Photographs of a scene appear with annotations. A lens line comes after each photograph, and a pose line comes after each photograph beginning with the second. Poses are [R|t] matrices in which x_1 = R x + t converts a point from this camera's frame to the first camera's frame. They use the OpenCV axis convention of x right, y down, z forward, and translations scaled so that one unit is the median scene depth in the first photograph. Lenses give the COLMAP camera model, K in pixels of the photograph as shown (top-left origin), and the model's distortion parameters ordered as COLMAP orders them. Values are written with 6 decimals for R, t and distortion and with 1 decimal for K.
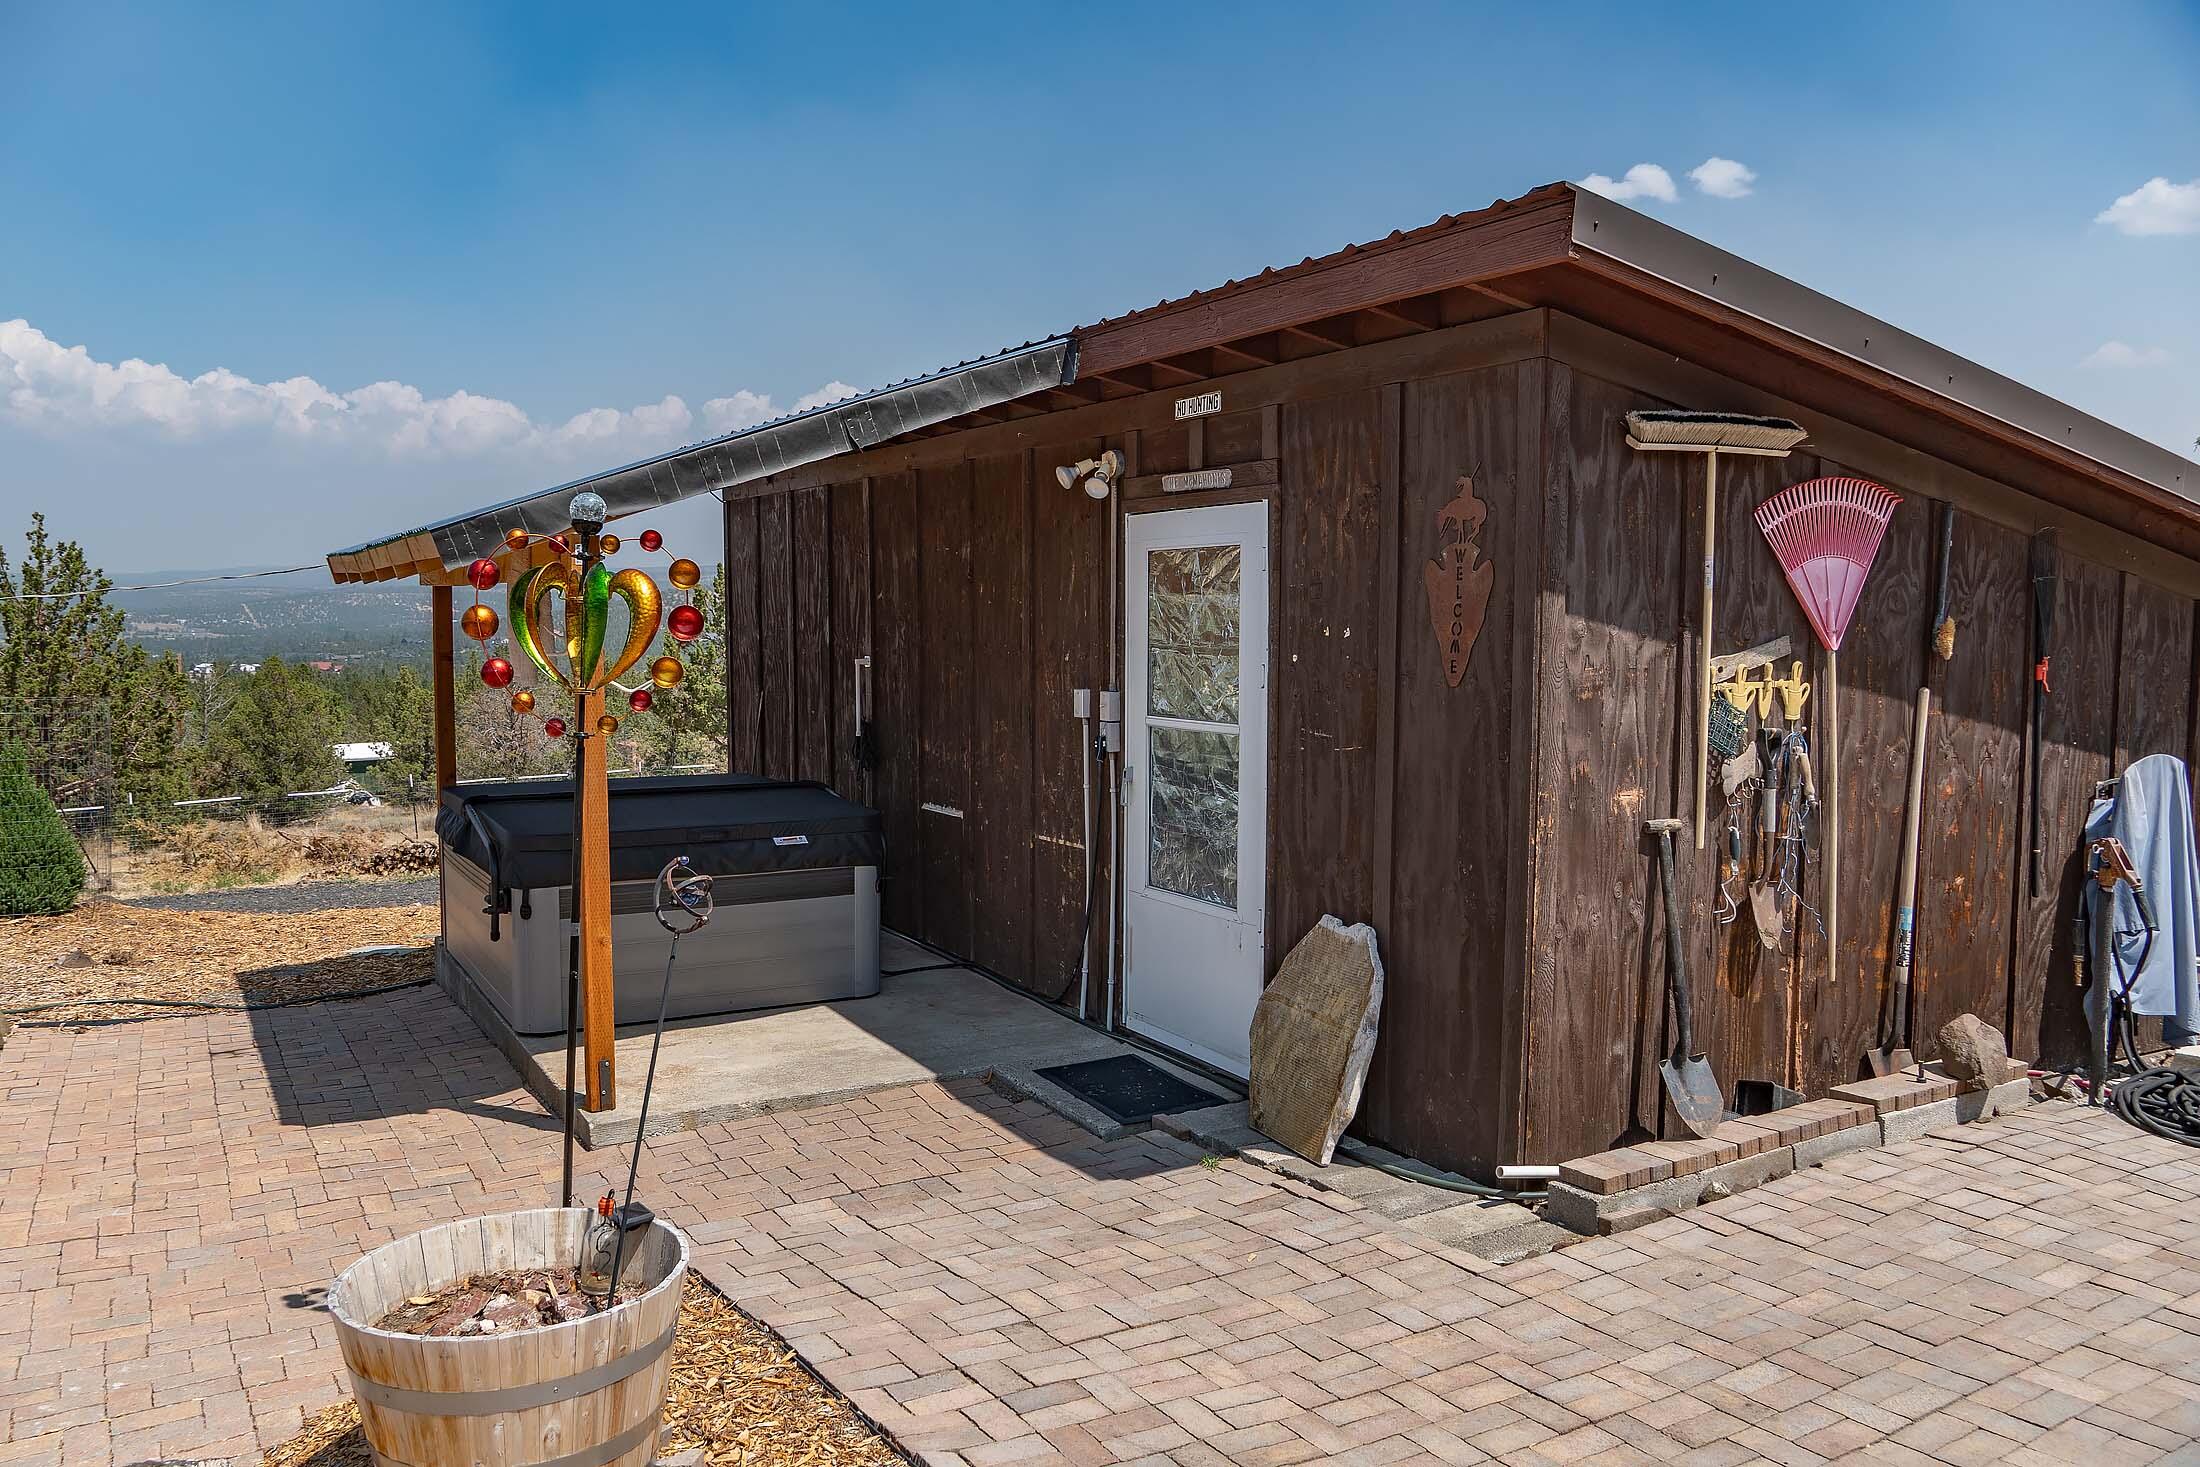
lens RADIAL K [[1677.3, 0, 1063.3], [0, 1677.3, 781.0], [0, 0, 1]] dist [-0.062155, 0.007650]
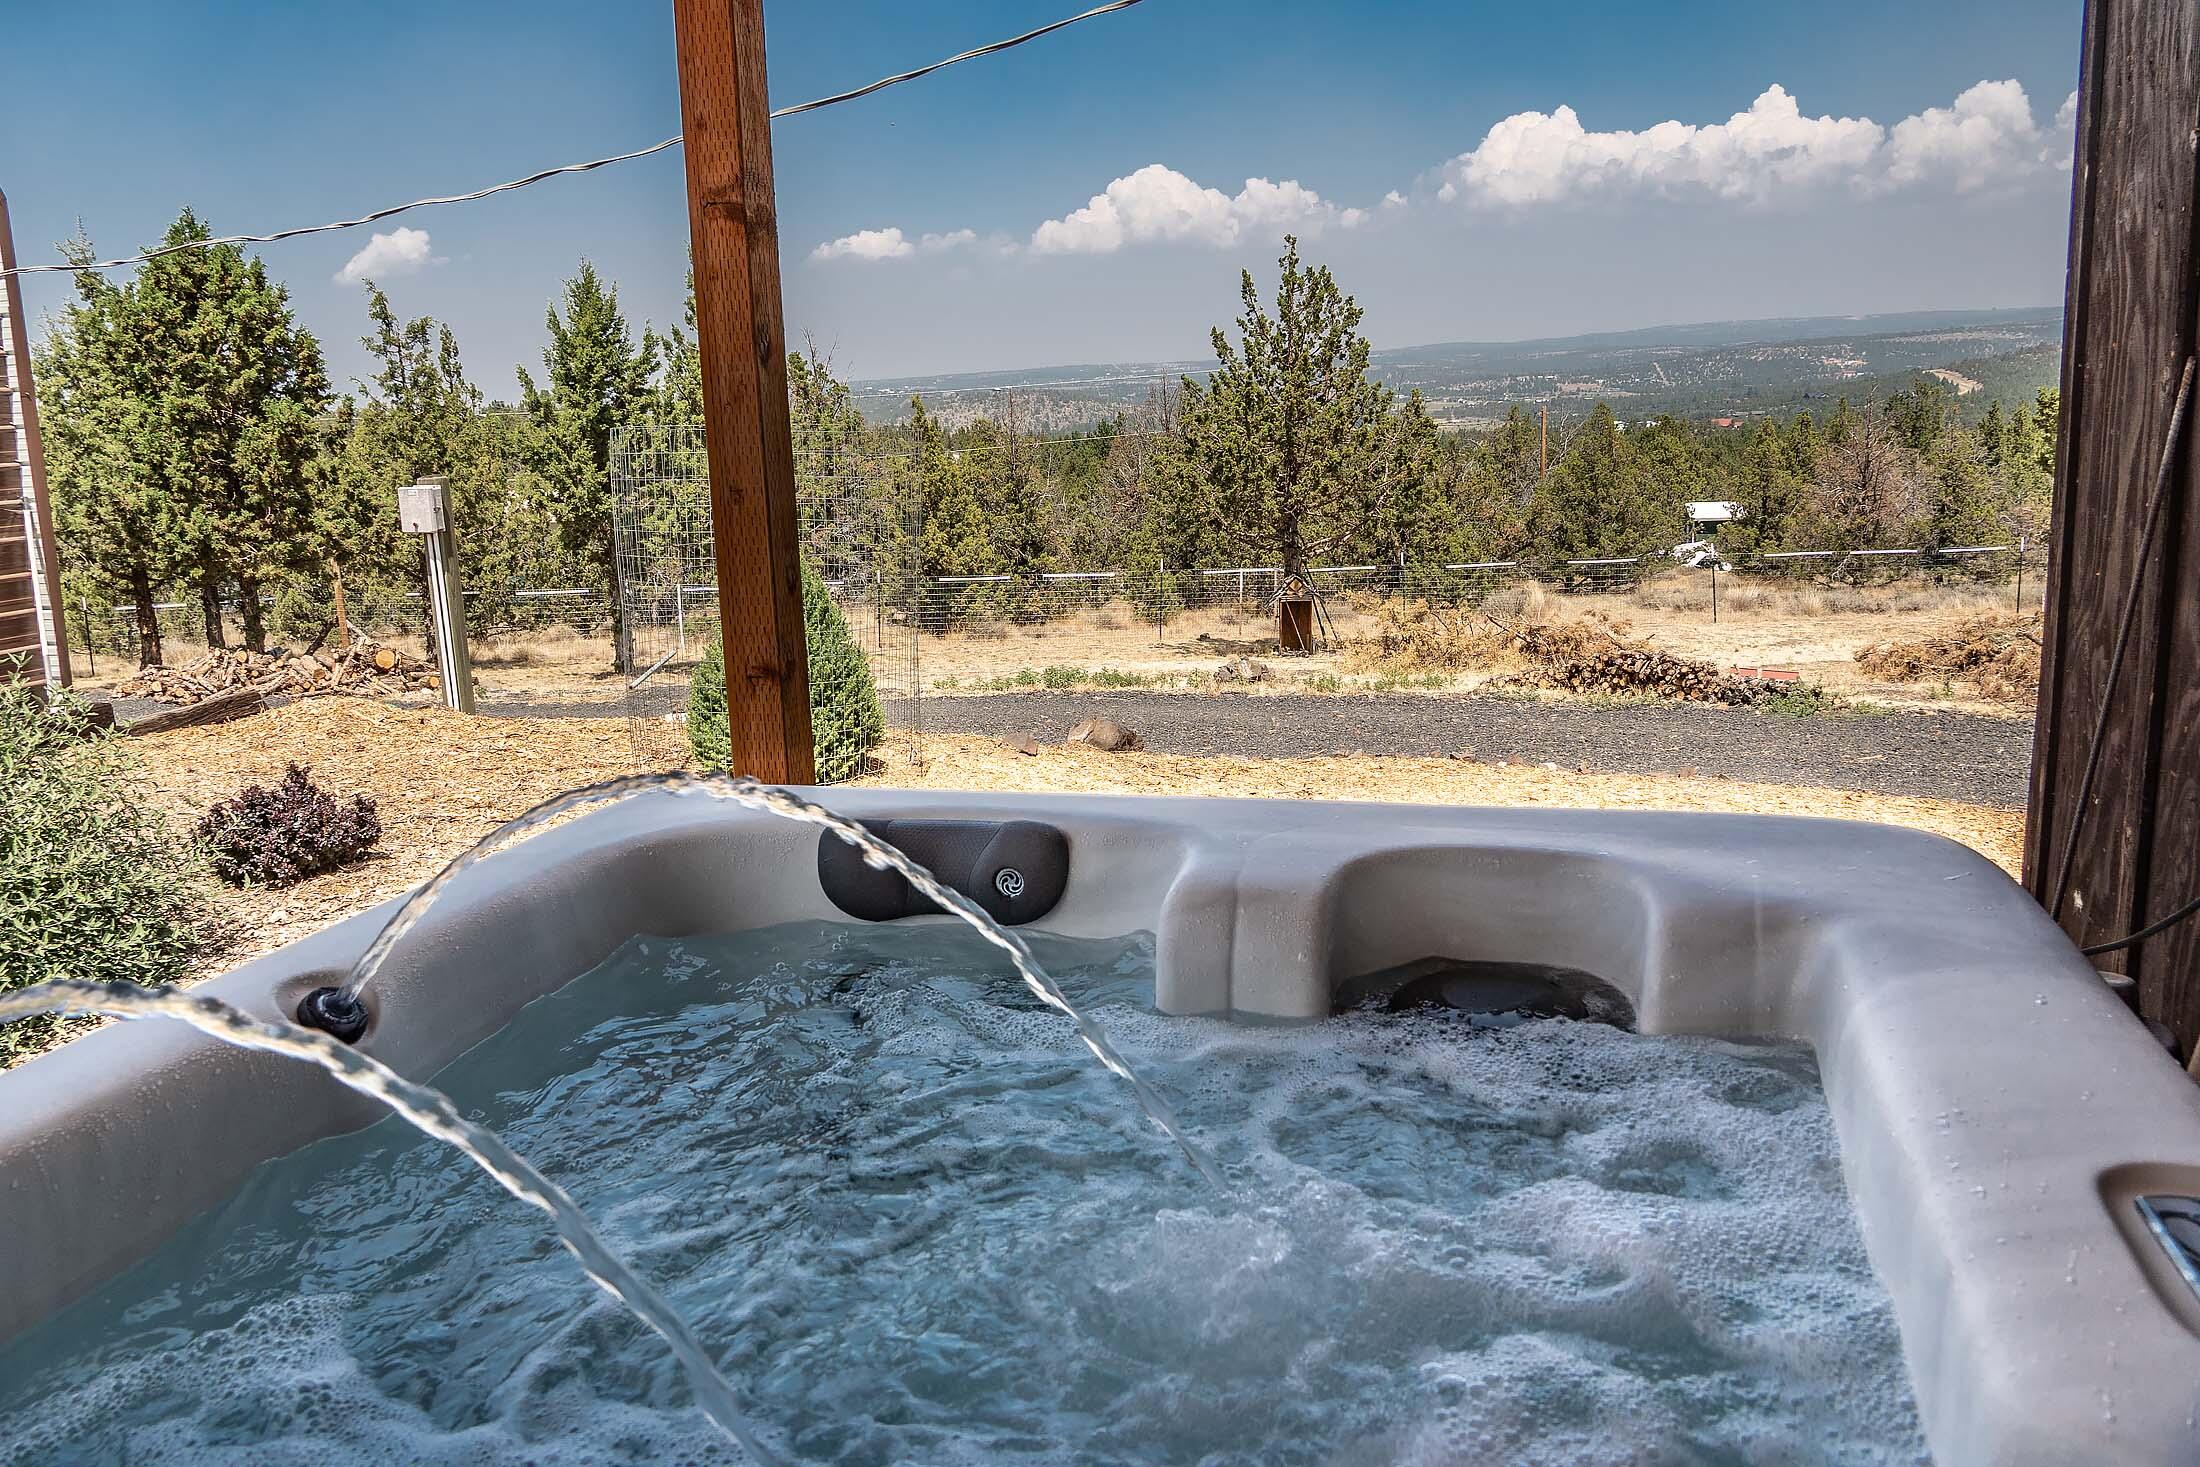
lens RADIAL K [[1677.3, 0, 1063.3], [0, 1677.3, 781.0], [0, 0, 1]] dist [-0.062155, 0.007650]
pose [[0.703368, 0.130894, -0.698670, -0.043467], [-0.028872, 0.987349, 0.155912, -0.008670], [0.710239, -0.089491, 0.698249, 0.254941]]
